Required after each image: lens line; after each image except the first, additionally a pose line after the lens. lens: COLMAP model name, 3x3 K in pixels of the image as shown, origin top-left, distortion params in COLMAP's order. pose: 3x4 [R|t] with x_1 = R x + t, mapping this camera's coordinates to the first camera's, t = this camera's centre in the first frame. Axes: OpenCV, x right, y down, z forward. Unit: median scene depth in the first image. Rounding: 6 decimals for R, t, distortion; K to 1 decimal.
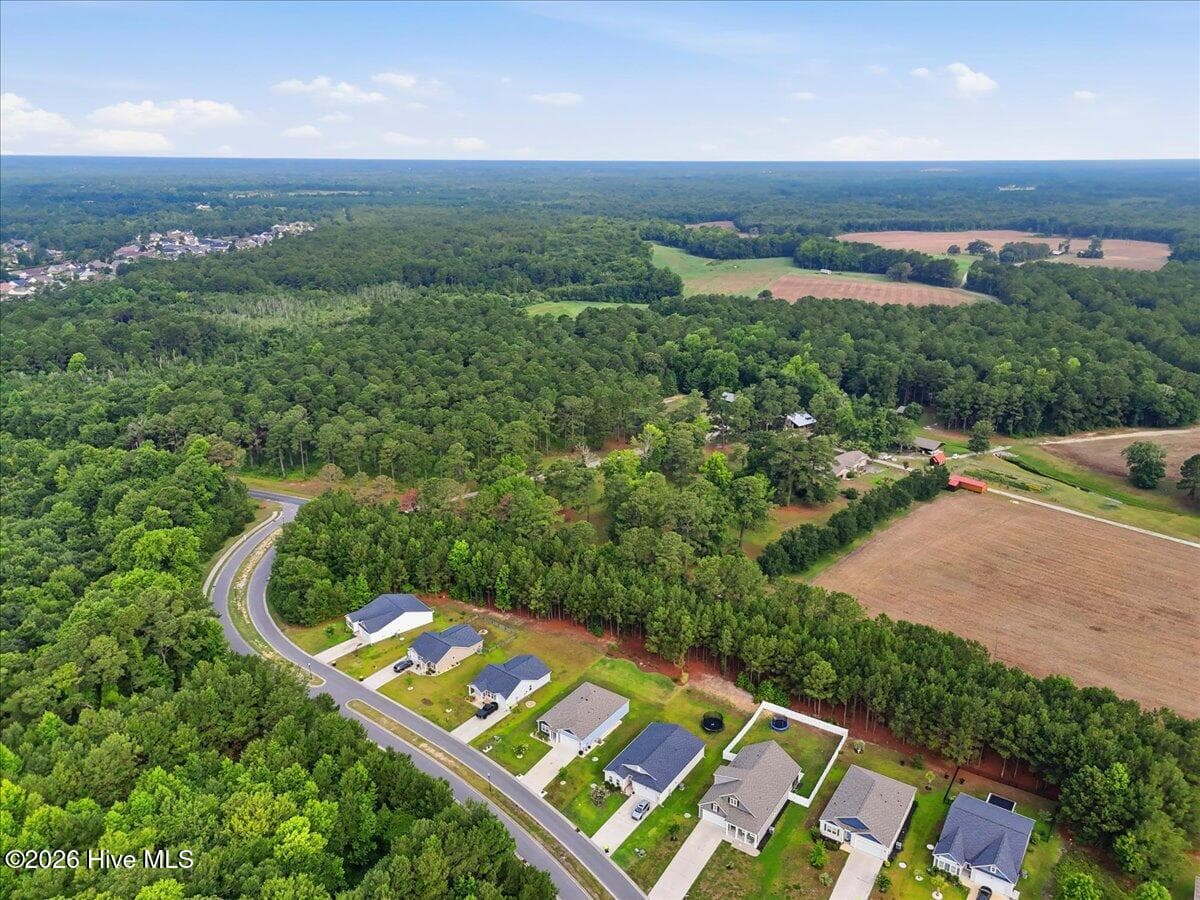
lens RADIAL K [[882.7, 0, 603.5], [0, 882.7, 454.0], [0, 0, 1]] dist [0.064395, -0.058424]
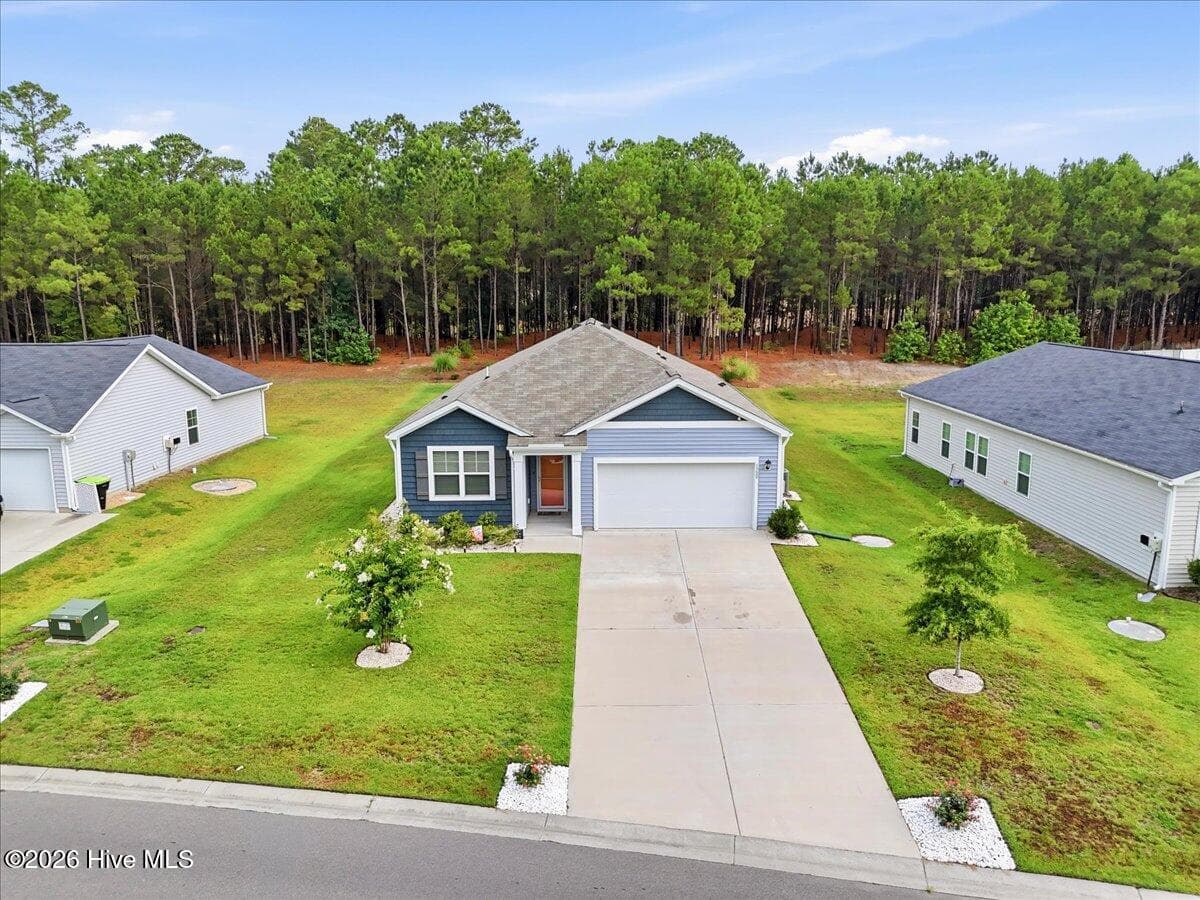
lens RADIAL K [[882.7, 0, 606.0], [0, 882.7, 446.2], [0, 0, 1]] dist [0.064395, -0.058424]
pose [[0.811001, -0.111505, 0.574320, -0.119194], [0.192666, 0.977814, -0.082221, 0.300427], [-0.552410, 0.177333, 0.814491, 0.816232]]
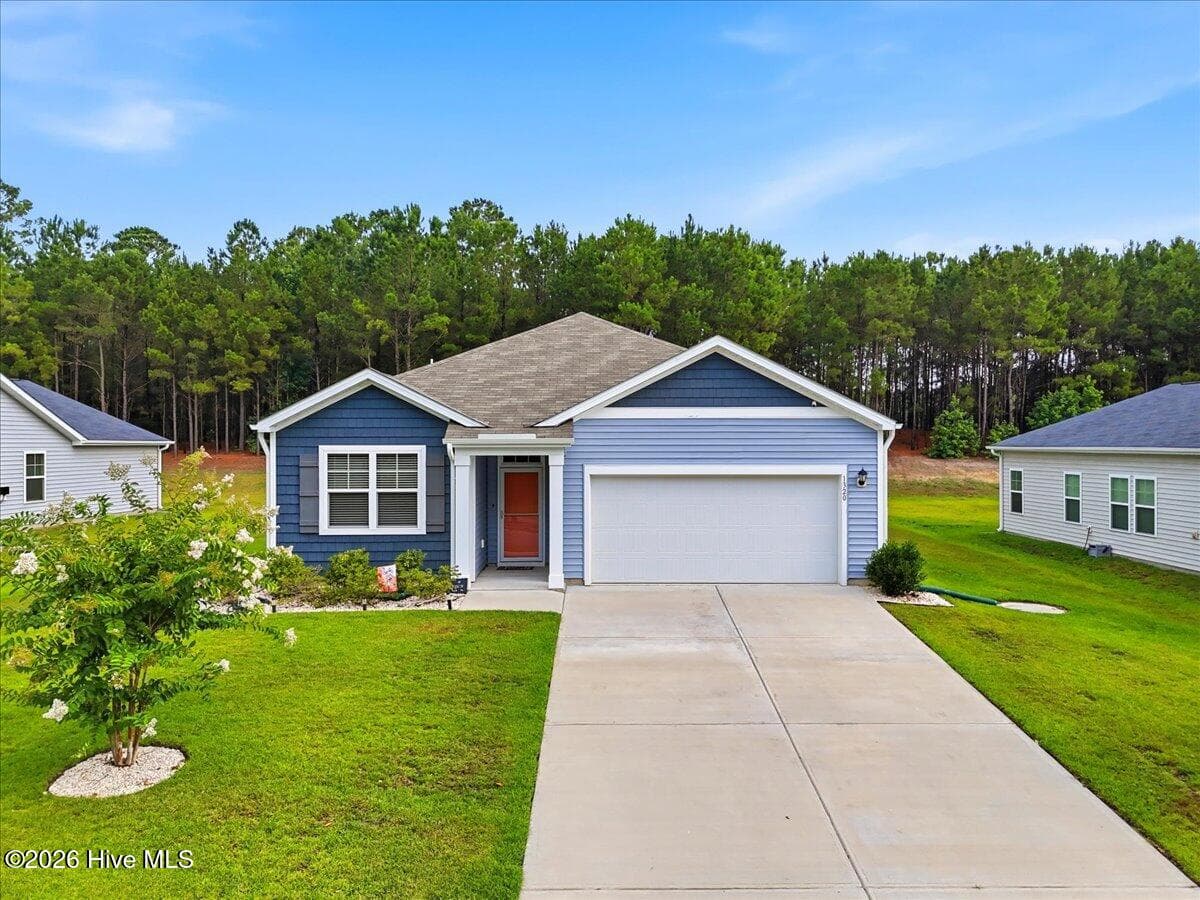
lens RADIAL K [[882.7, 0, 605.3], [0, 882.7, 445.3], [0, 0, 1]] dist [0.064395, -0.058424]
pose [[0.810777, -0.006295, 0.585321, -0.092111], [0.190434, 0.948382, -0.253587, 0.310653], [-0.553512, 0.317067, 0.770125, 0.859348]]
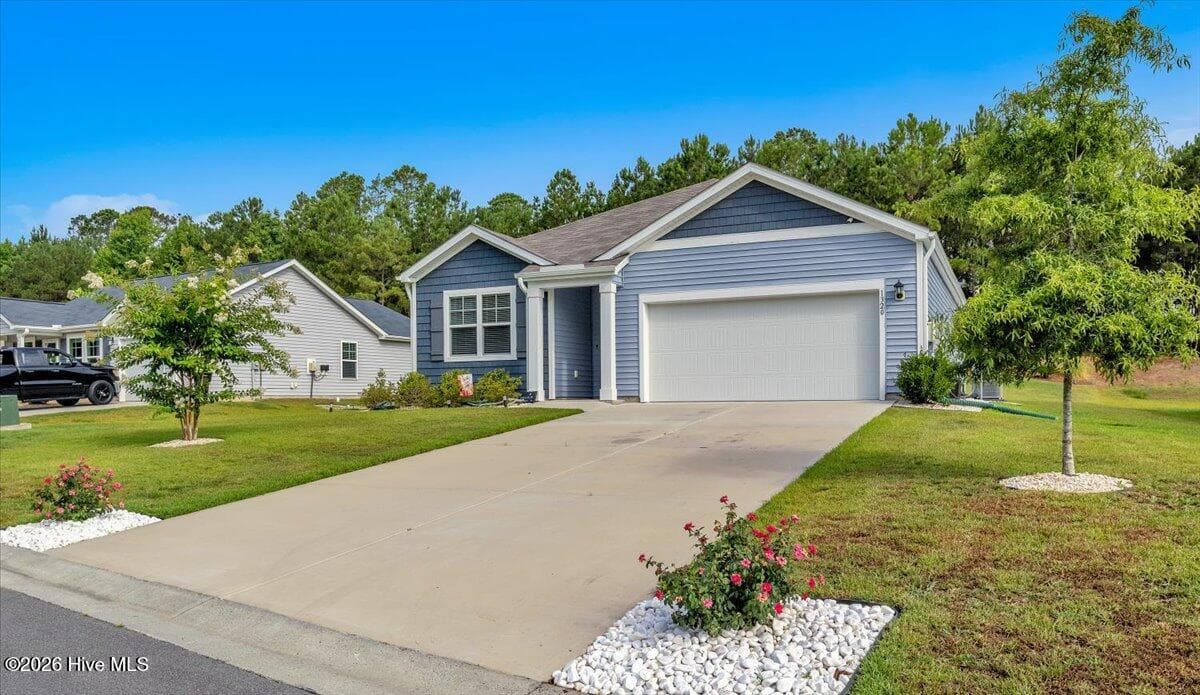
lens RADIAL K [[885.9, 0, 584.9], [0, 885.9, 411.9], [0, 0, 1]] dist [-0.036338, 0.003032]
pose [[0.986368, -0.012780, 0.164059, -0.065986], [0.062879, 0.950597, -0.303993, 0.330690], [-0.152069, 0.310165, 0.938442, 0.842424]]
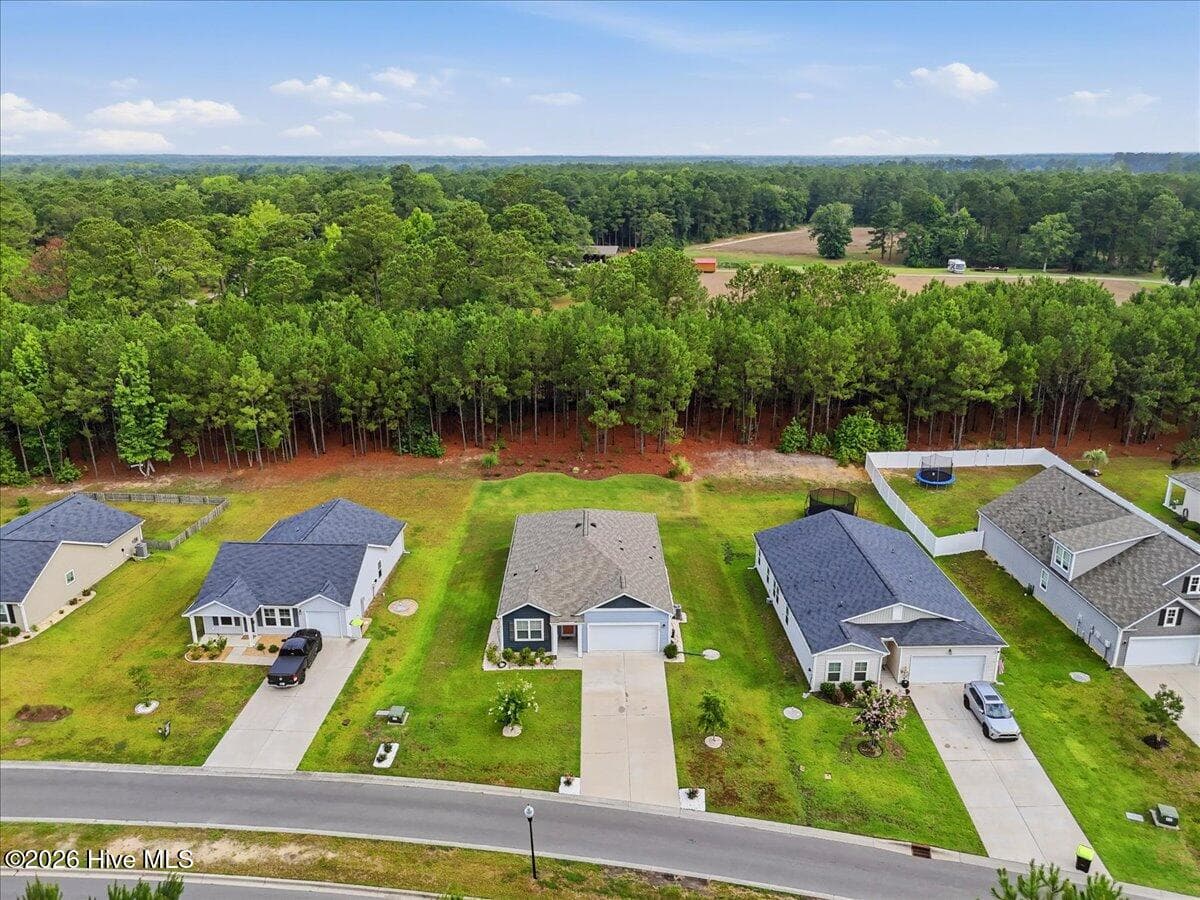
lens RADIAL K [[882.7, 0, 604.9], [0, 882.7, 447.6], [0, 0, 1]] dist [0.064395, -0.058424]
pose [[0.806643, -0.189348, 0.559888, -0.197378], [0.192819, 0.979772, 0.053550, 0.217303], [-0.558702, 0.064762, 0.826836, 0.669088]]
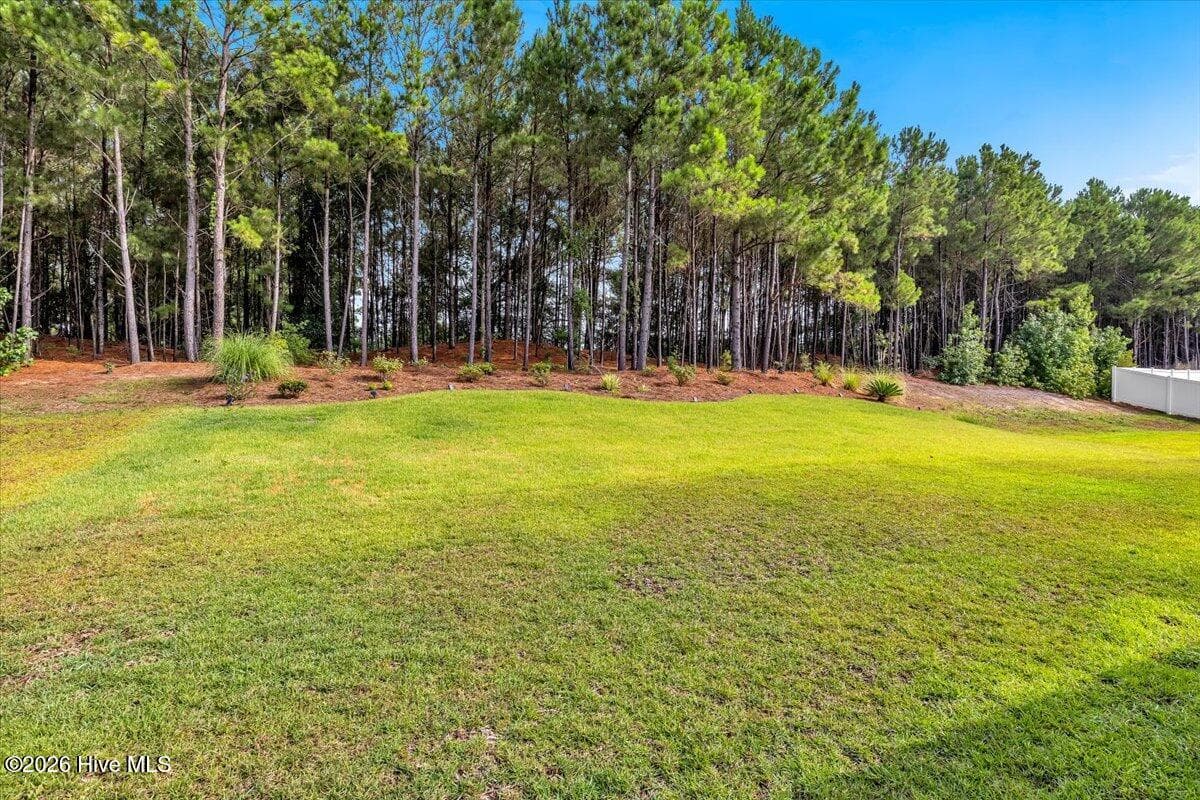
lens RADIAL K [[606.6, 0, 596.8], [0, 606.6, 407.4], [0, 0, 1]] dist [-0.014298, 0.002413]
pose [[0.498024, -0.023624, 0.866841, -0.030511], [0.283801, 0.949019, -0.137188, 0.264770], [-0.819408, 0.314334, 0.479338, 1.019197]]
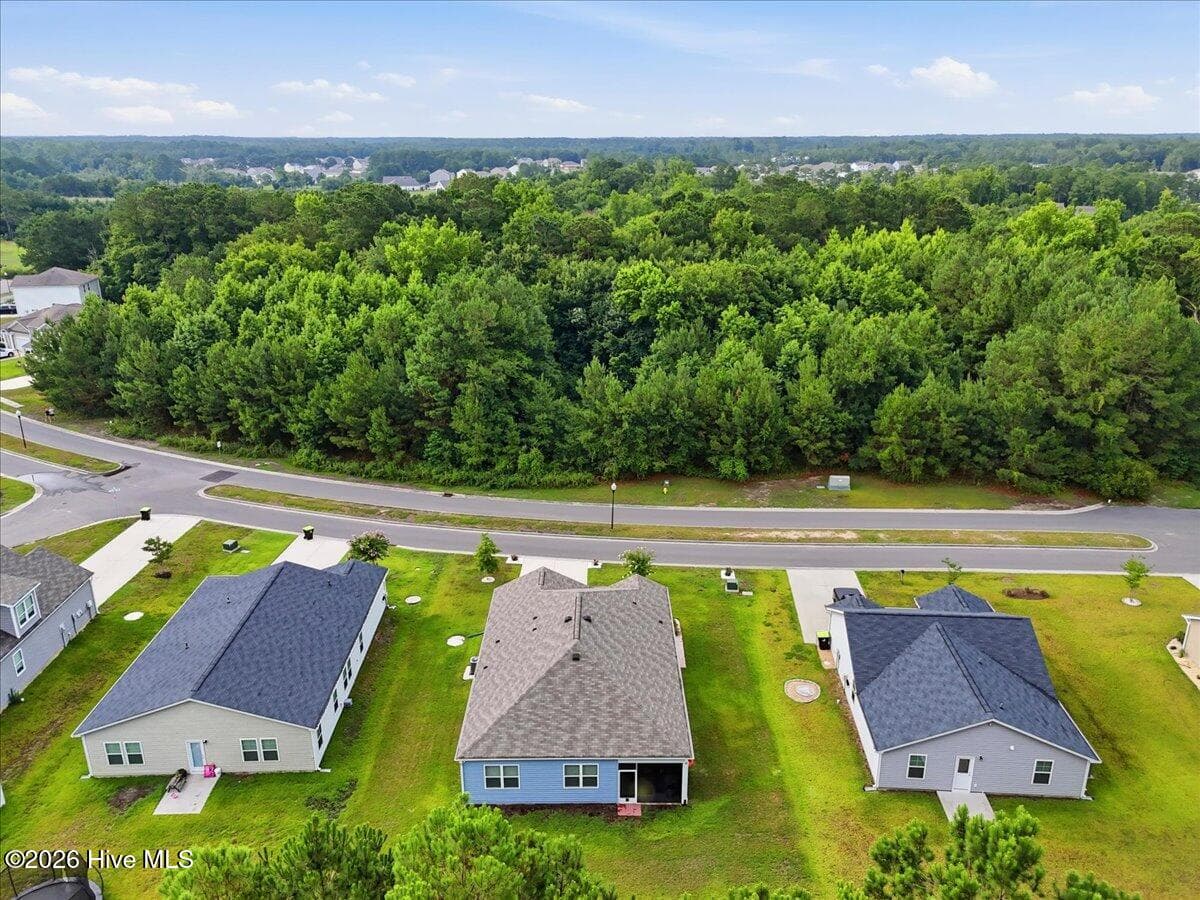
lens RADIAL K [[882.7, 0, 608.1], [0, 882.7, 455.2], [0, 0, 1]] dist [0.064395, -0.058424]
pose [[-0.813000, 0.191081, -0.550016, 0.105839], [-0.190380, 0.805464, 0.561234, 0.076626], [0.550260, 0.560995, -0.618465, 1.091625]]
